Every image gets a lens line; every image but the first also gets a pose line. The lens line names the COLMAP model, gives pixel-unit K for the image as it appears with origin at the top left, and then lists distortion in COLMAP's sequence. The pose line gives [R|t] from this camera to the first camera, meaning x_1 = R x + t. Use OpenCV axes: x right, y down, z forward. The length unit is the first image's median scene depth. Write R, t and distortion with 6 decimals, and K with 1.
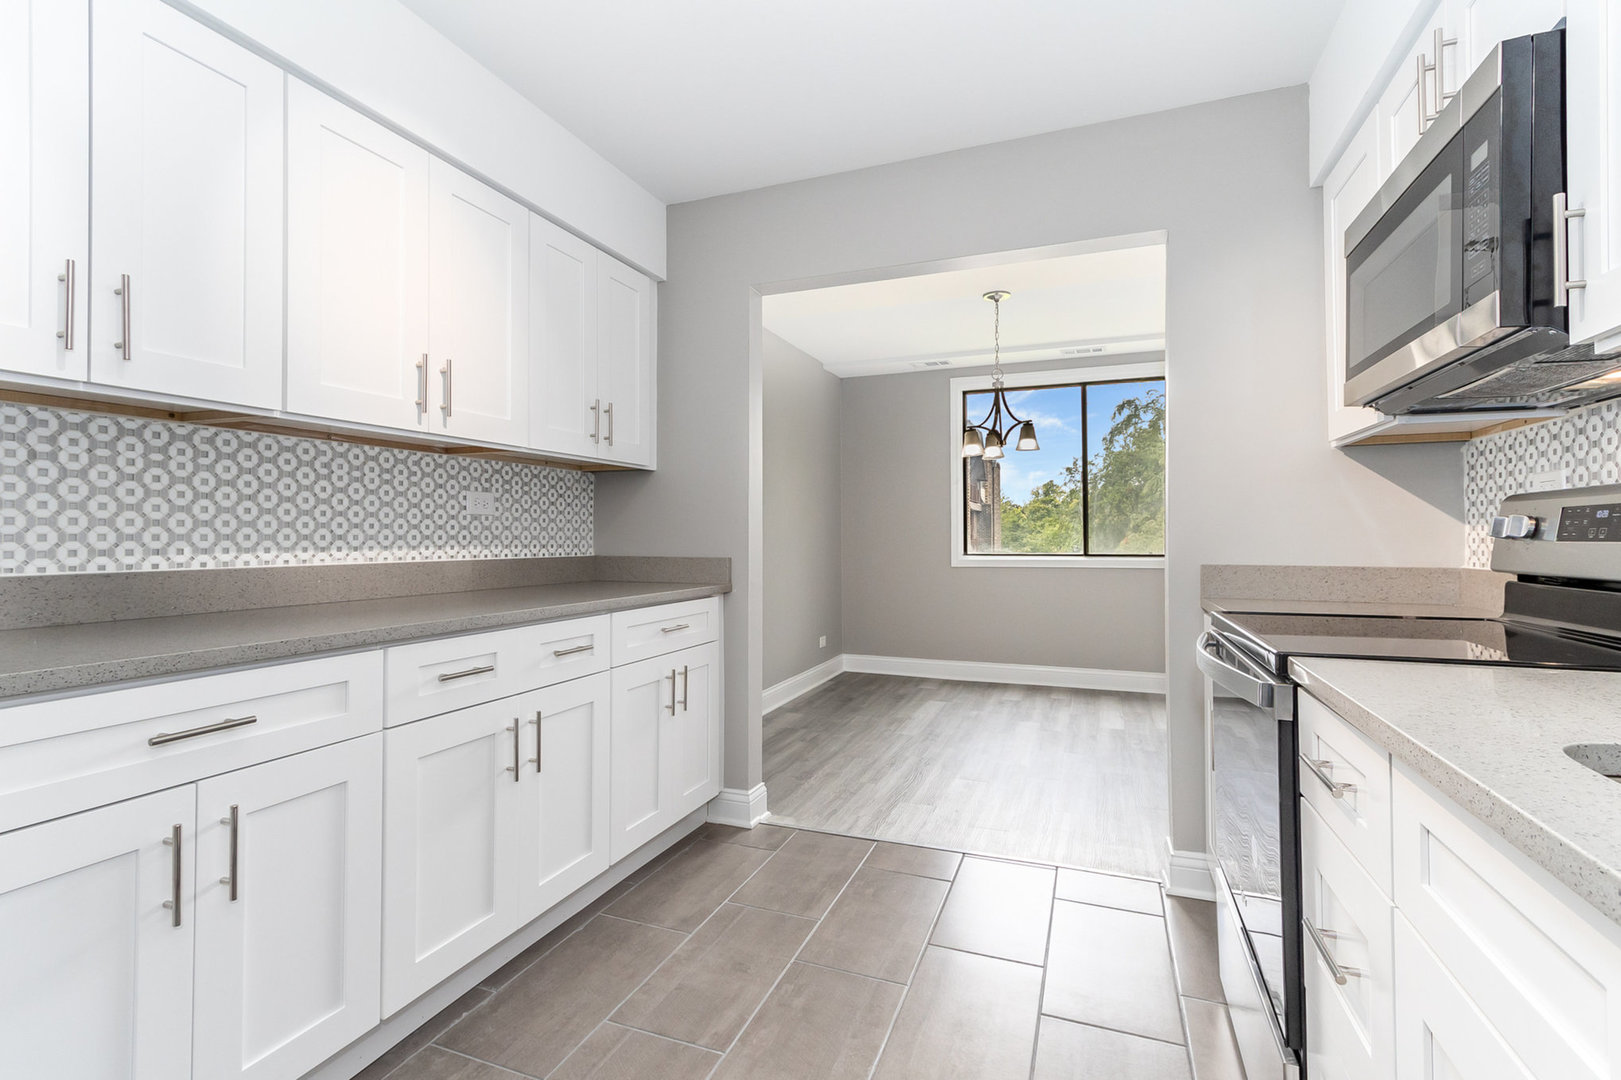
lens RADIAL K [[748.3, 0, 794.7], [0, 748.3, 525.1], [0, 0, 1]] dist [0.018989, 0.000057]
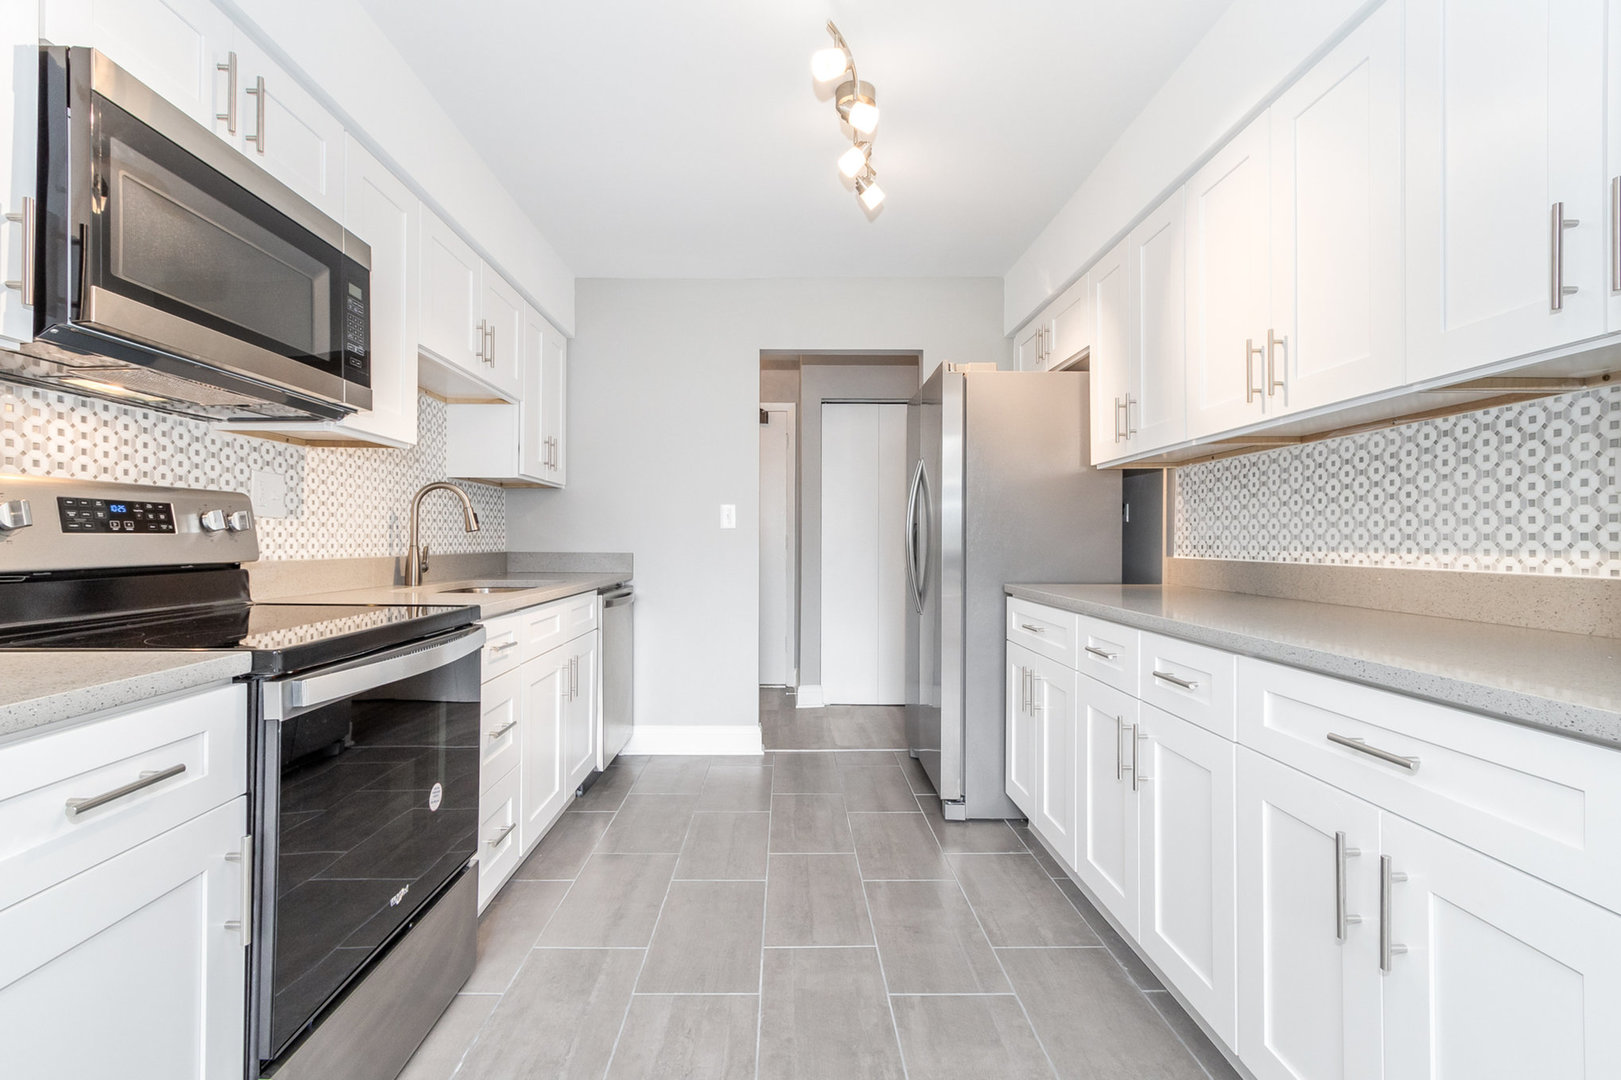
lens RADIAL K [[748.3, 0, 799.3], [0, 748.3, 543.1], [0, 0, 1]] dist [0.018989, 0.000057]
pose [[-0.920482, -0.002426, -0.390778, 0.341009], [0.001641, 0.999948, -0.010073, 0.029158], [0.390782, -0.009913, -0.920430, 1.441667]]
